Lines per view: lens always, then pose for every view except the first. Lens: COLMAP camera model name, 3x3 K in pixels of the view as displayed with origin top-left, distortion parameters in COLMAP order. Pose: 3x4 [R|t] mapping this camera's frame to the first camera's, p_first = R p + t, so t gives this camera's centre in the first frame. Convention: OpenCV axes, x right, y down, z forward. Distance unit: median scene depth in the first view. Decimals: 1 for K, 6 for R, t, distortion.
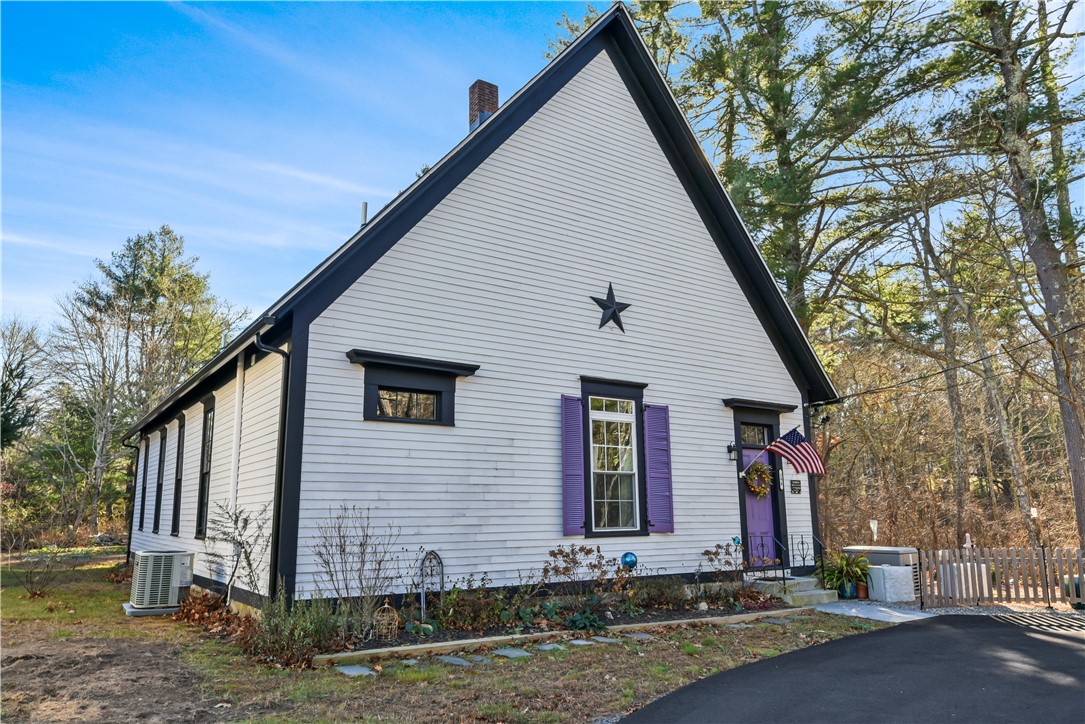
lens RADIAL K [[747.3, 0, 542.5], [0, 747.3, 362.0], [0, 0, 1]] dist [-0.005436, -0.001804]
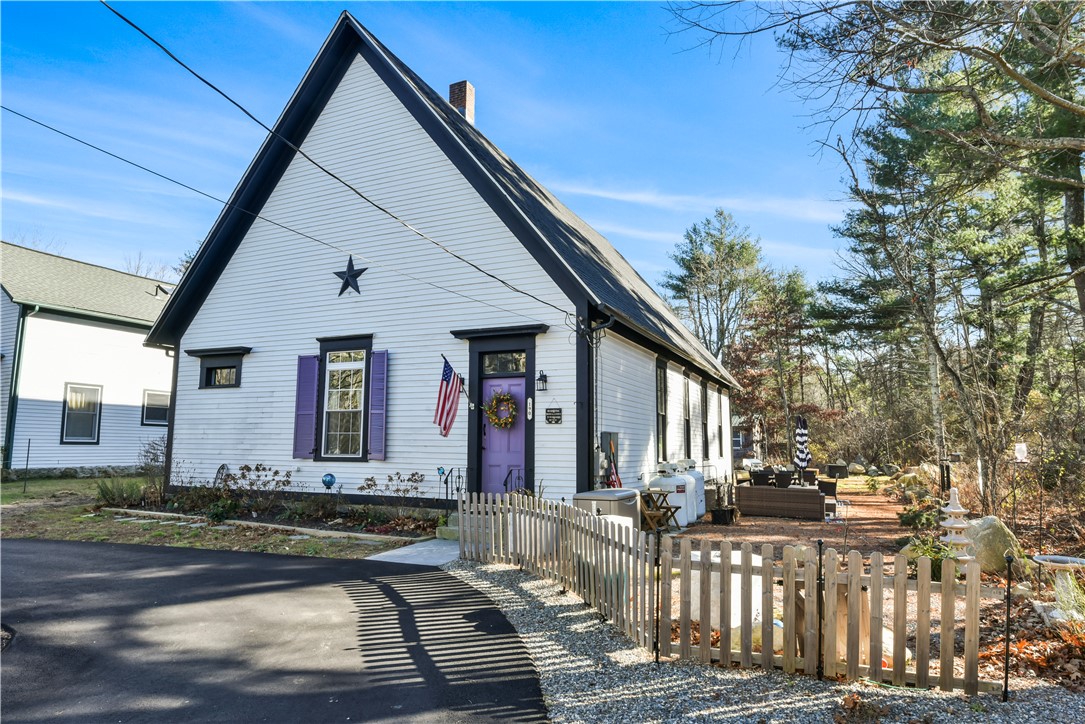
lens RADIAL K [[674.9, 0, 539.6], [0, 674.9, 372.6], [0, 0, 1]] dist [-0.024864, -0.000961]
pose [[0.506821, -0.081331, -0.858206, 1.098929], [0.164405, 0.986386, 0.003612, 0.120391], [0.846229, -0.142924, 0.513293, 0.634082]]
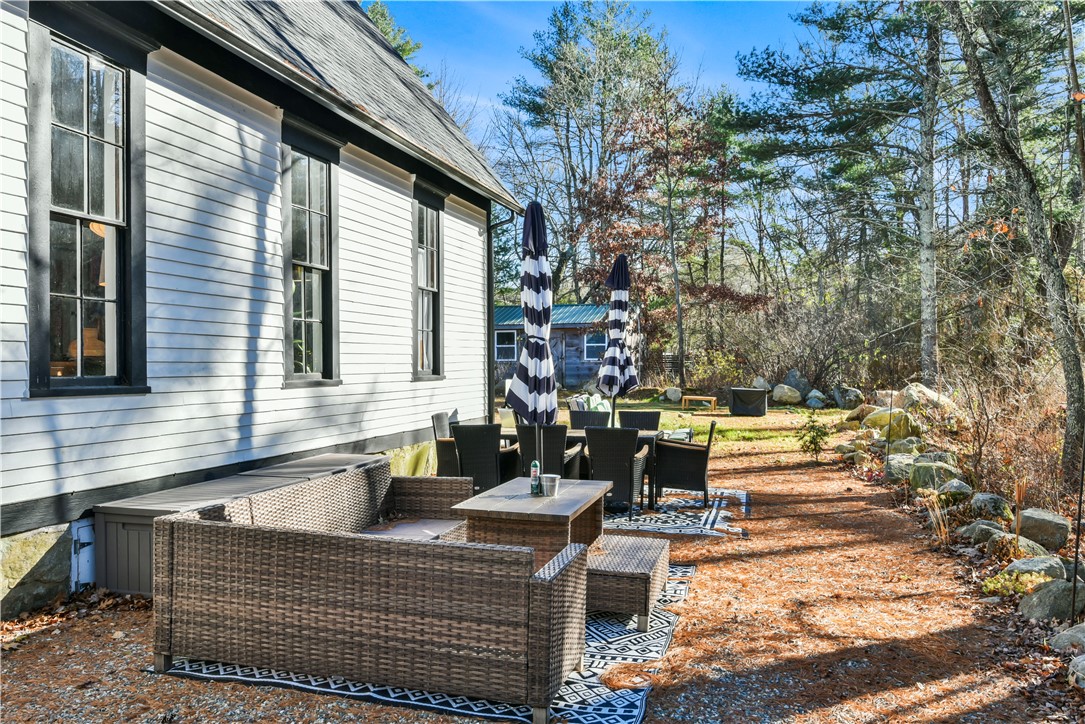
lens RADIAL K [[816.9, 0, 542.5], [0, 816.9, 362.0], [0, 0, 1]] dist [-0.003443, -0.001999]
pose [[0.617332, 0.014490, -0.786569, 0.493902], [0.147563, 0.979952, 0.133866, 0.326273], [0.772740, -0.198708, 0.602817, 1.535689]]
